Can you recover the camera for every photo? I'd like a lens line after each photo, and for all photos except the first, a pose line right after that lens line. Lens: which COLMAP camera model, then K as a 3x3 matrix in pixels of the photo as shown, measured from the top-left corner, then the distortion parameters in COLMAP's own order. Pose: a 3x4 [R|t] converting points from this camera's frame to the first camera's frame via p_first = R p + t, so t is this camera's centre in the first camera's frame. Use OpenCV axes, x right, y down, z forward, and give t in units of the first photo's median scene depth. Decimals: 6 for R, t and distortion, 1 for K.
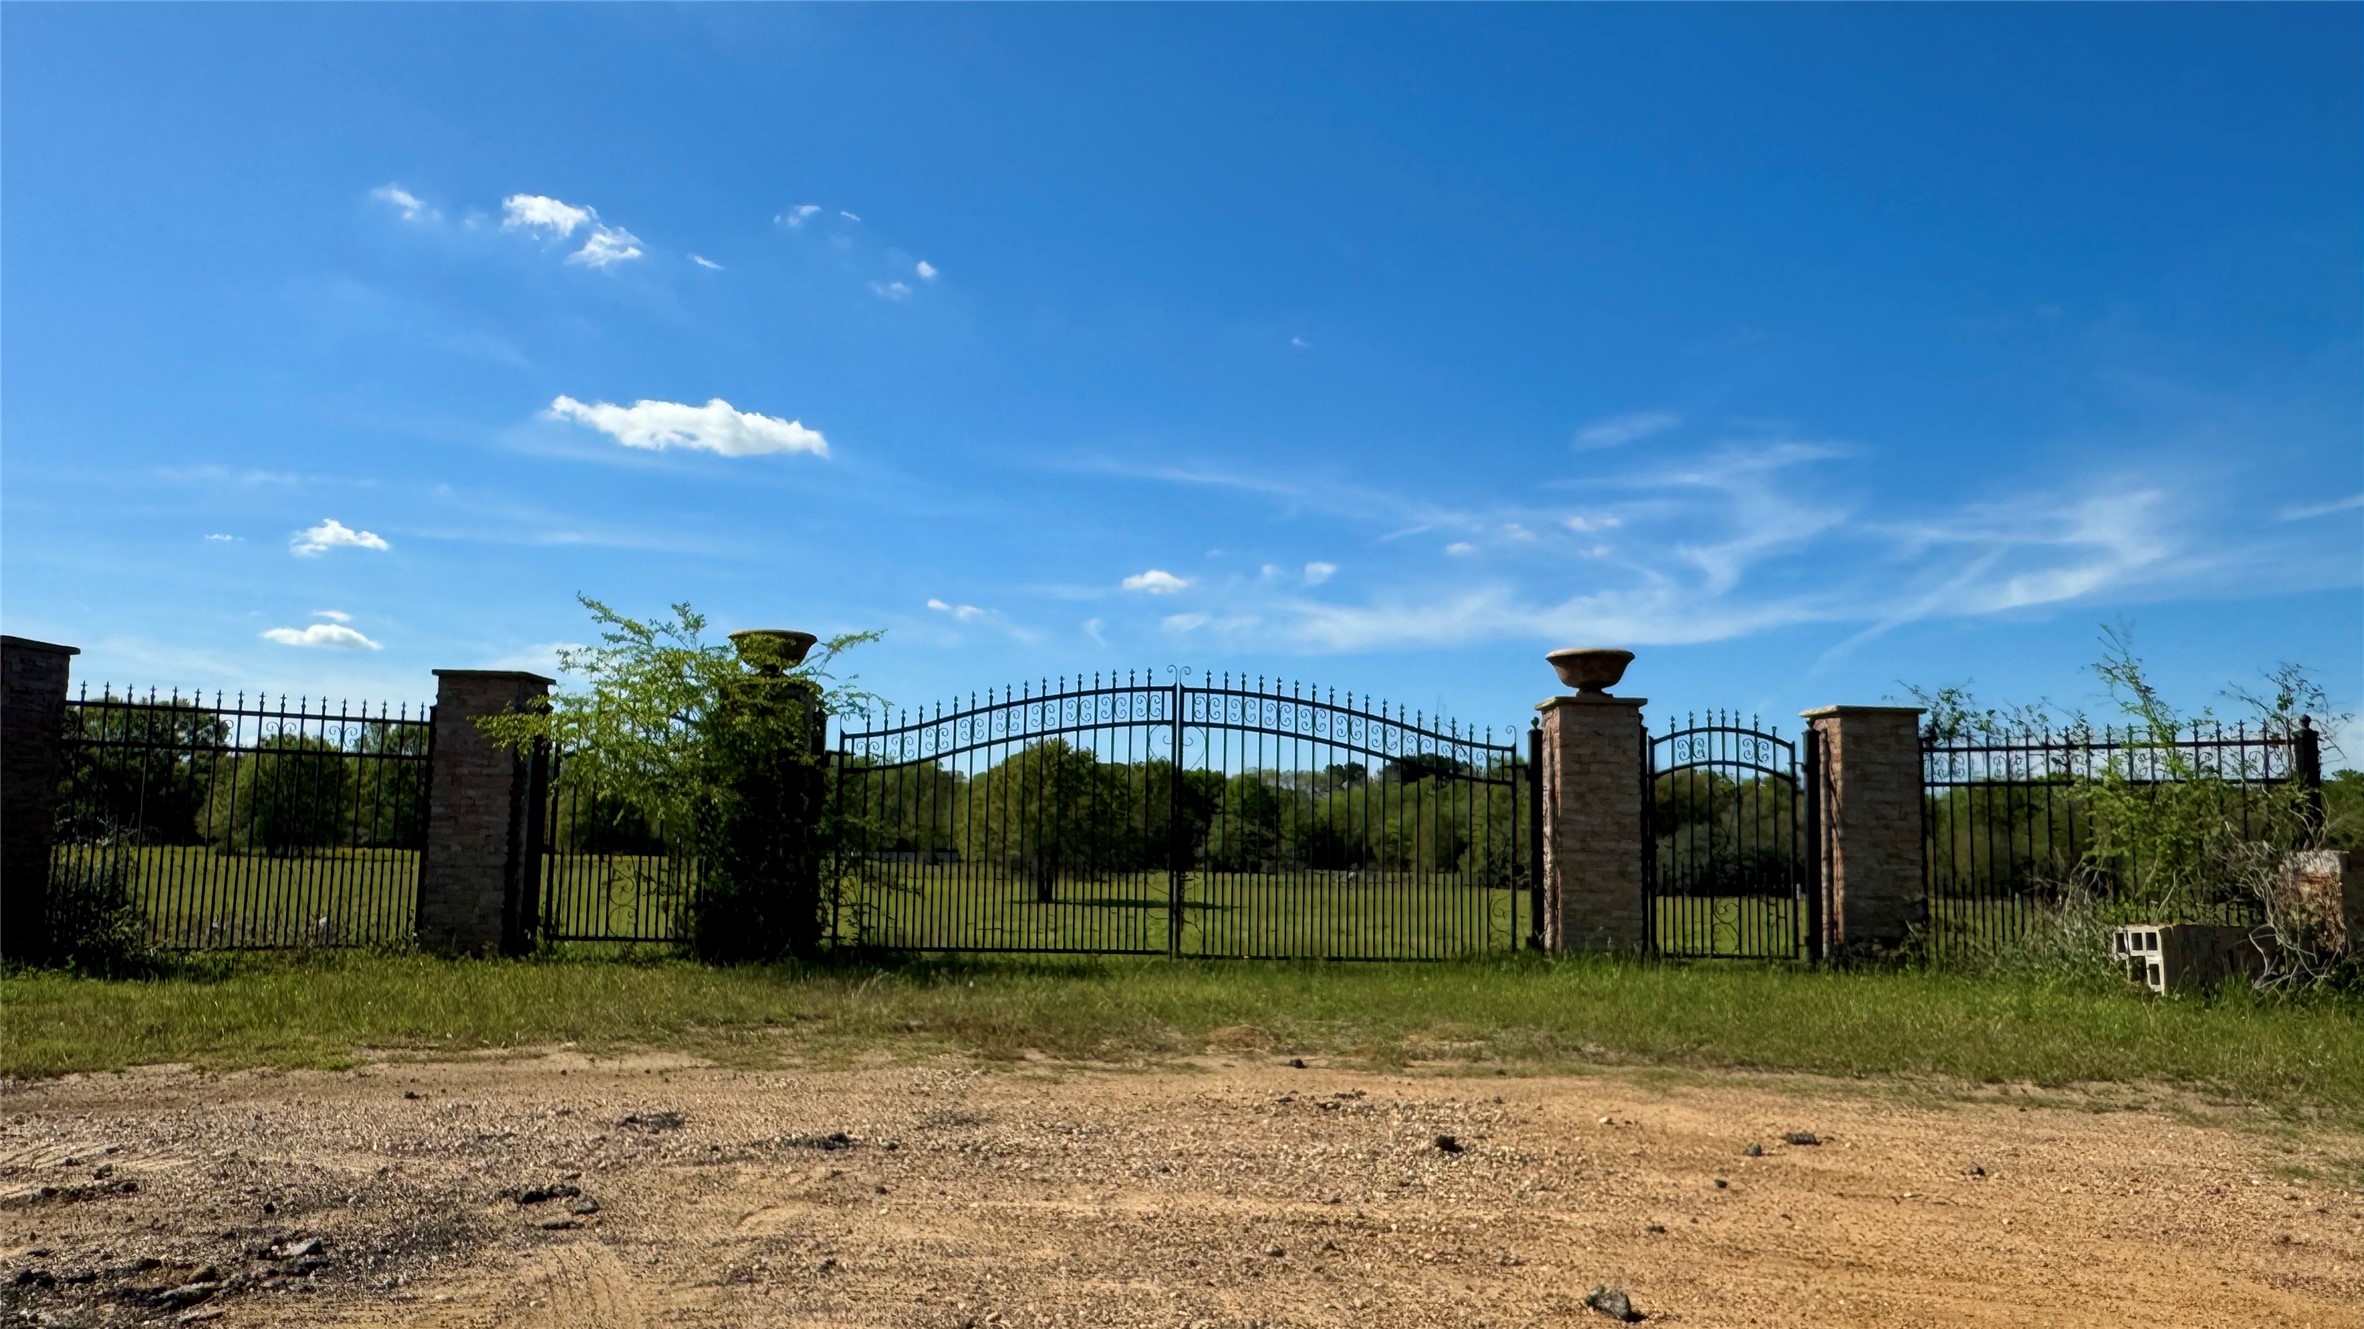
lens RADIAL K [[1646.5, 0, 1182.0], [0, 1646.5, 664.5], [0, 0, 1]] dist [-0.001164, -0.000234]
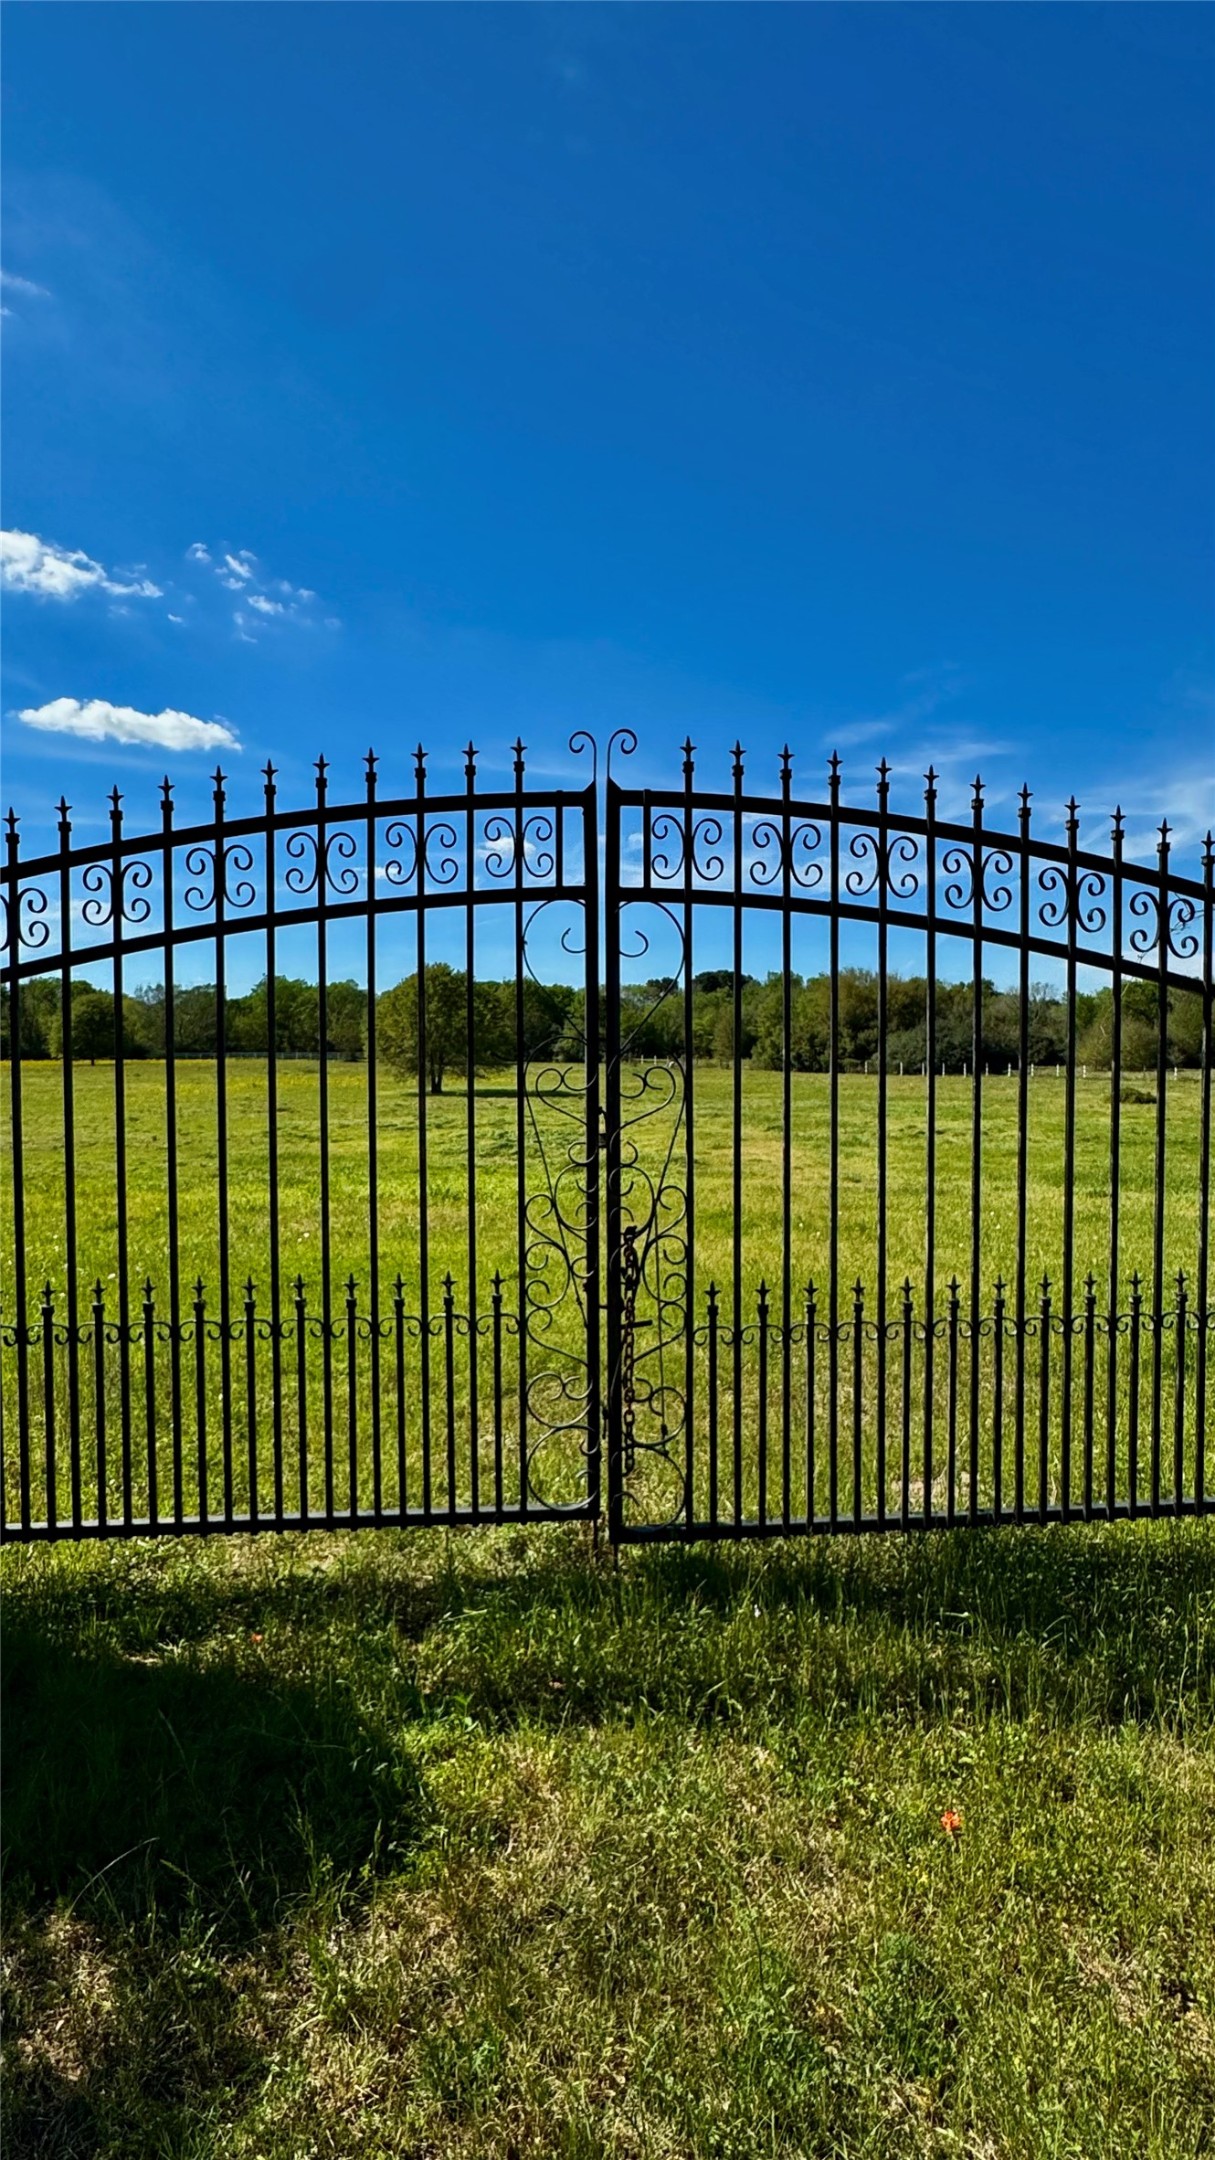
lens RADIAL K [[1117.6, 0, 613.9], [0, 1117.6, 1055.2], [0, 0, 1]] dist [-0.000429, 0.000038]
pose [[0.997541, -0.022103, 0.066516, -0.002824], [0.013437, 0.991681, 0.128016, 0.006576], [-0.068792, -0.126807, 0.989539, 0.126338]]
